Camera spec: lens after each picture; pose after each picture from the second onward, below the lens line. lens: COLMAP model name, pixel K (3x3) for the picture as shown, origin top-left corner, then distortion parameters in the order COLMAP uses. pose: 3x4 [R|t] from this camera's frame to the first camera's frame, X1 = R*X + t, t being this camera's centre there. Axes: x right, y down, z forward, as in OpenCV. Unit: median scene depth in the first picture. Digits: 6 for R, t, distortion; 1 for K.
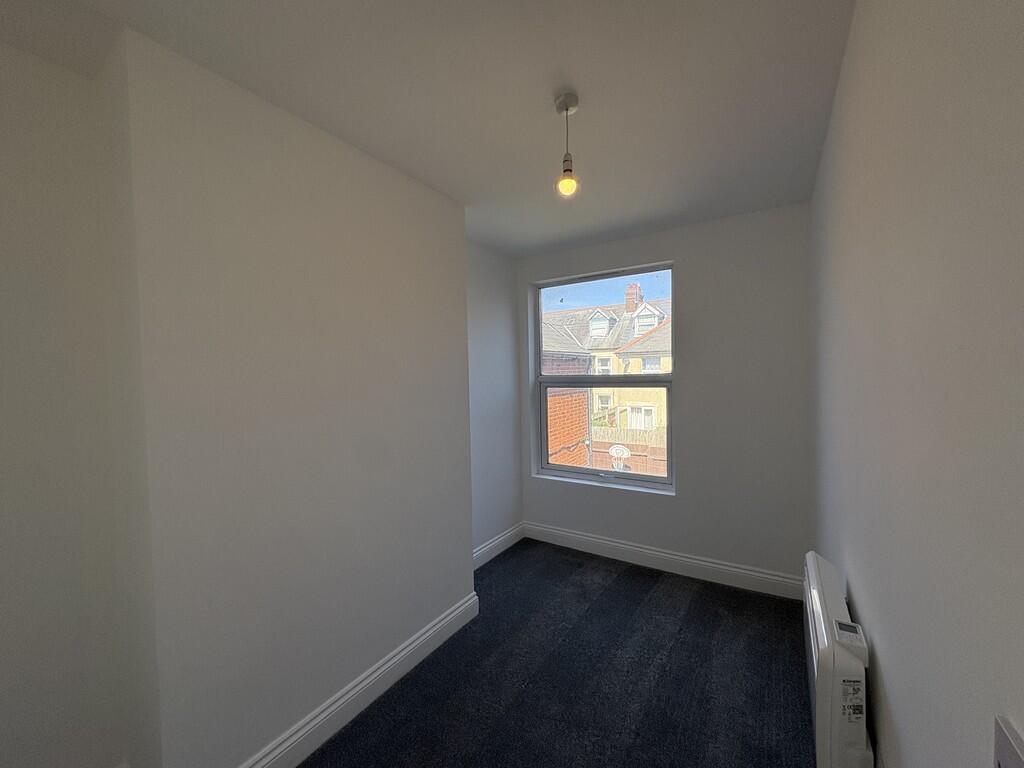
lens RADIAL K [[408.2, 0, 513.0], [0, 408.2, 381.1], [0, 0, 1]] dist [0.000519, 0.000000]
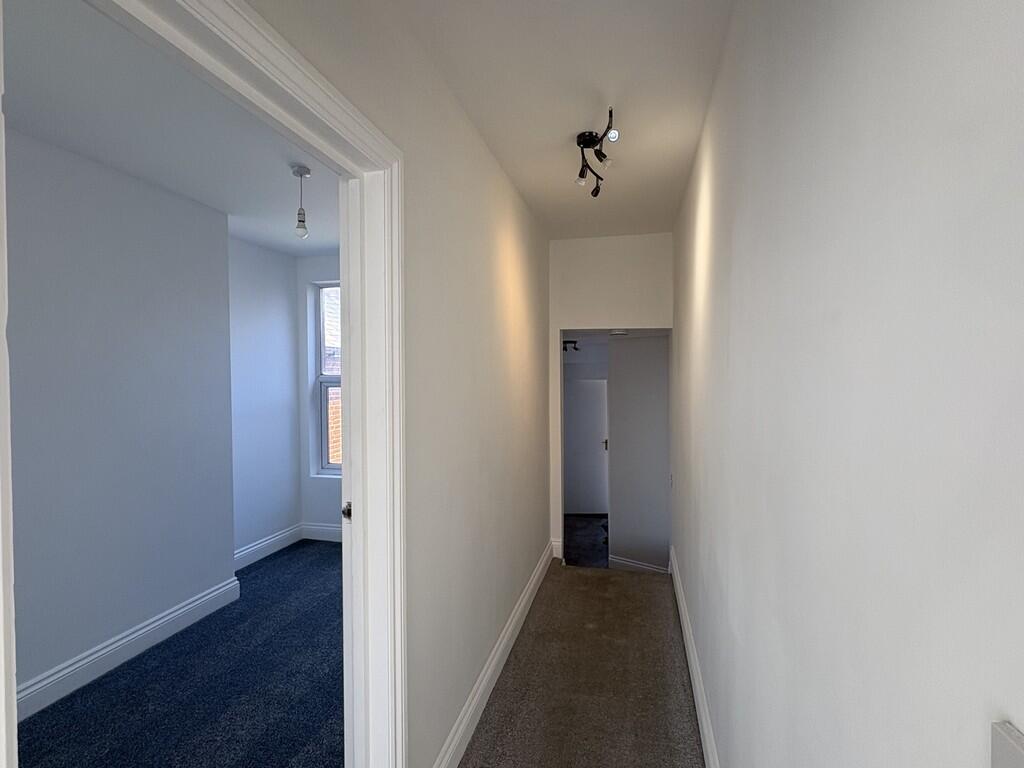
lens RADIAL K [[510.4, 0, 511.3], [0, 510.4, 382.1], [0, 0, 1]] dist [-0.000375, 0.000175]
pose [[0.944759, 0.005793, 0.327715, 0.101653], [-0.004606, 0.999980, -0.004399, 0.006518], [-0.327733, 0.002647, 0.944767, -0.342931]]
